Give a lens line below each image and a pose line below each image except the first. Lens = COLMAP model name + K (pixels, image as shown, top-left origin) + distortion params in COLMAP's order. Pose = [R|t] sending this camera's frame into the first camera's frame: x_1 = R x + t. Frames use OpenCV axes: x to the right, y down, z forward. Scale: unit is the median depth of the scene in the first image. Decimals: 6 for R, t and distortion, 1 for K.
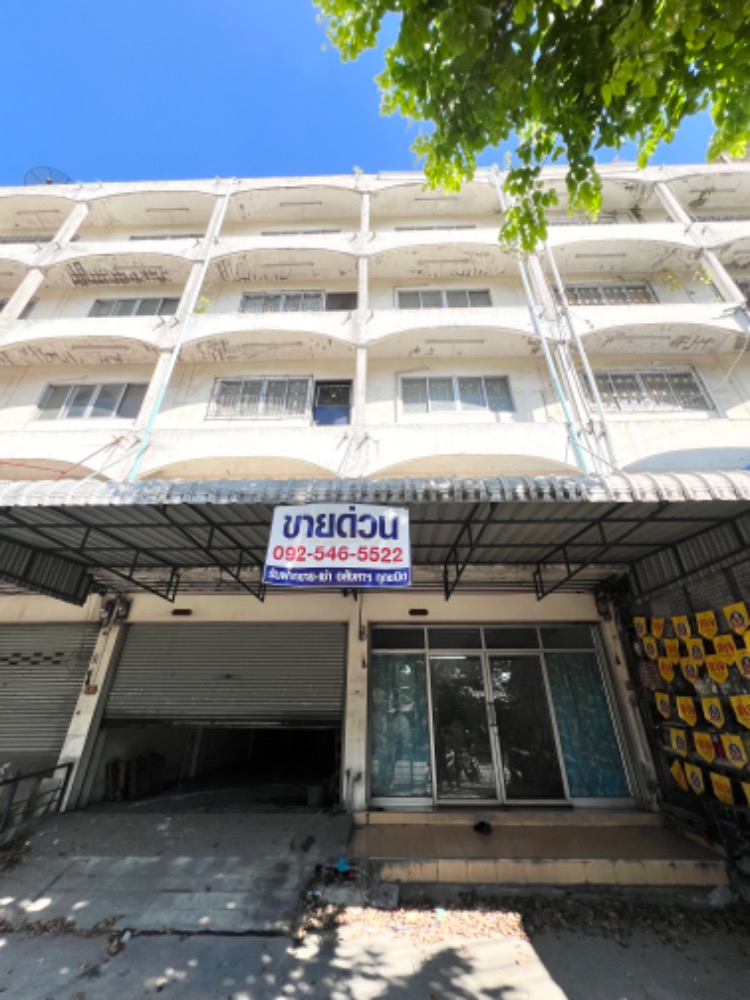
lens RADIAL K [[403.1, 0, 374.9], [0, 403.1, 496.7], [0, 0, 1]] dist [-0.003259, 0.000580]
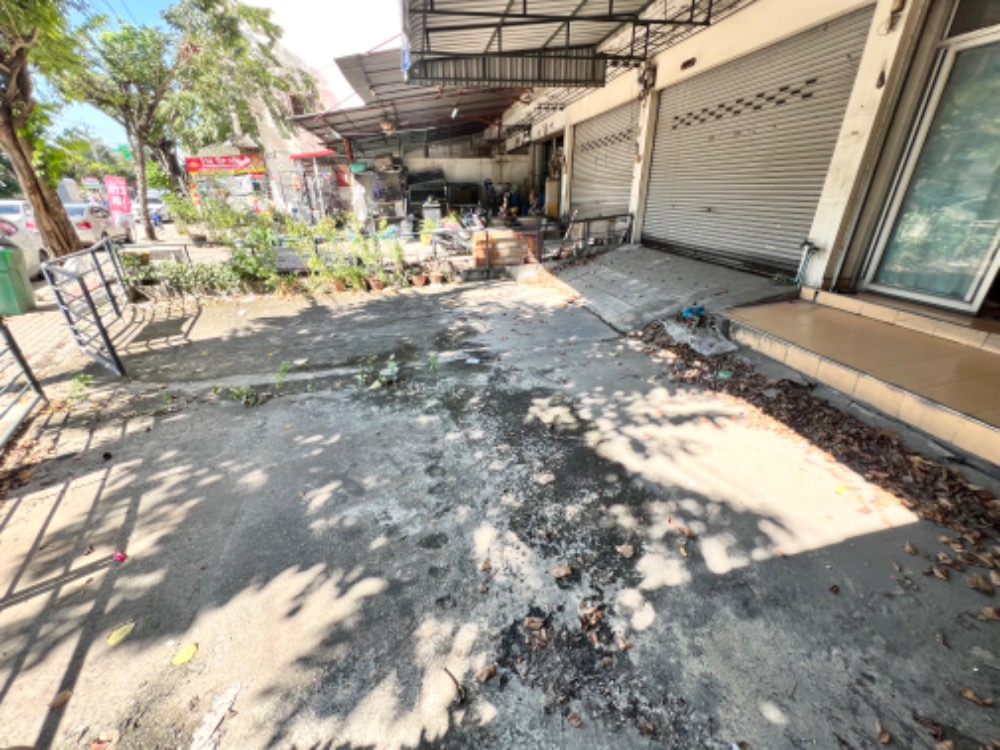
lens RADIAL K [[404.1, 0, 497.7], [0, 404.1, 373.7], [0, 0, 1]] dist [-0.001678, 0.000452]
pose [[0.214814, 0.403601, -0.889360, 0.505959], [0.479831, 0.749526, 0.456040, 0.200303], [0.850657, -0.524706, -0.032652, 0.331978]]
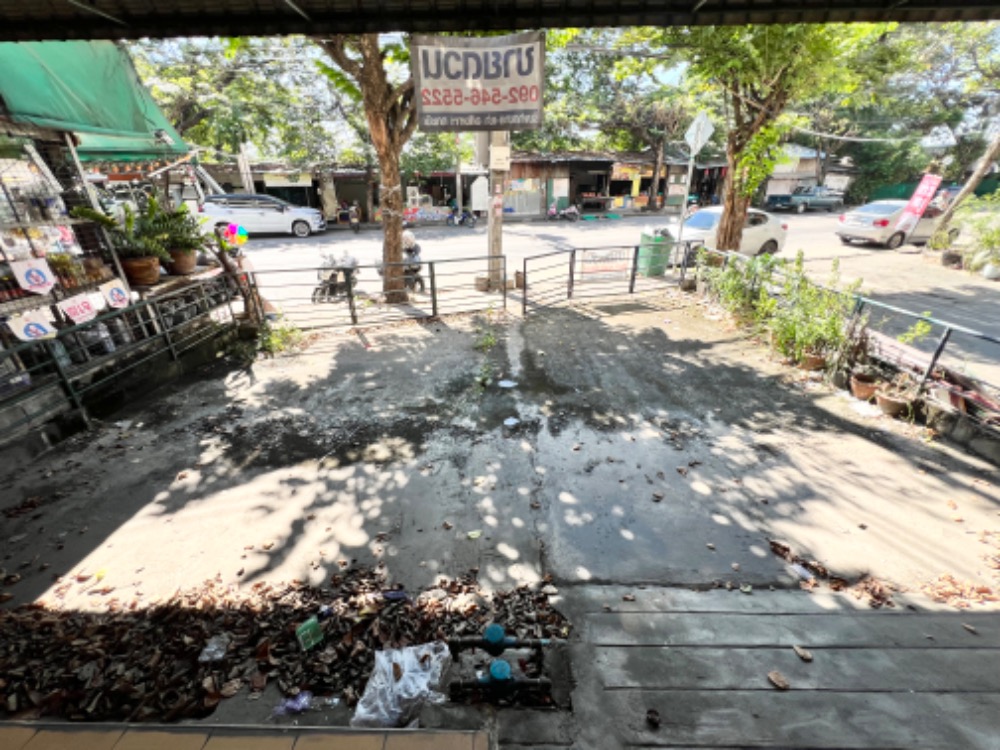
lens RADIAL K [[404.1, 0, 495.1], [0, 404.1, 374.4], [0, 0, 1]] dist [-0.001678, 0.000452]
pose [[-0.999869, 0.013012, -0.009674, -0.041979], [0.013442, 0.998860, -0.045805, 0.413634], [0.009067, -0.045929, -0.998904, 0.894019]]
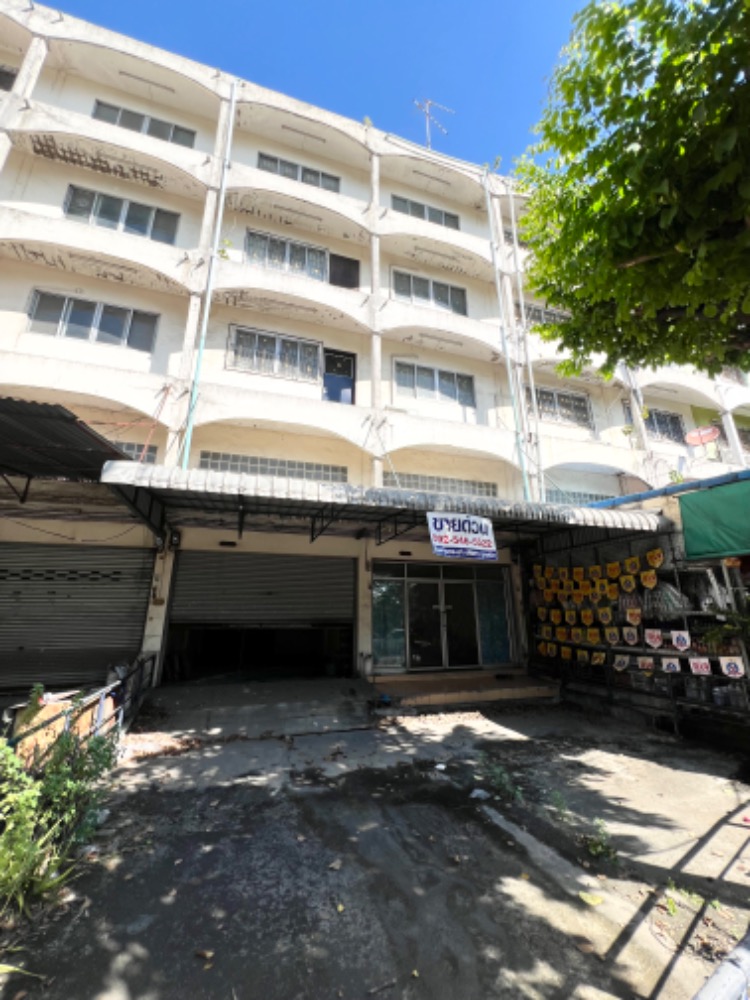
lens RADIAL K [[404.1, 0, 376.3], [0, 404.1, 498.4], [0, 0, 1]] dist [-0.001678, 0.000452]
pose [[0.943693, 0.092465, 0.317637, -0.473109], [-0.154698, 0.972042, 0.176642, -0.143909], [-0.292424, -0.215834, 0.931614, -0.269764]]
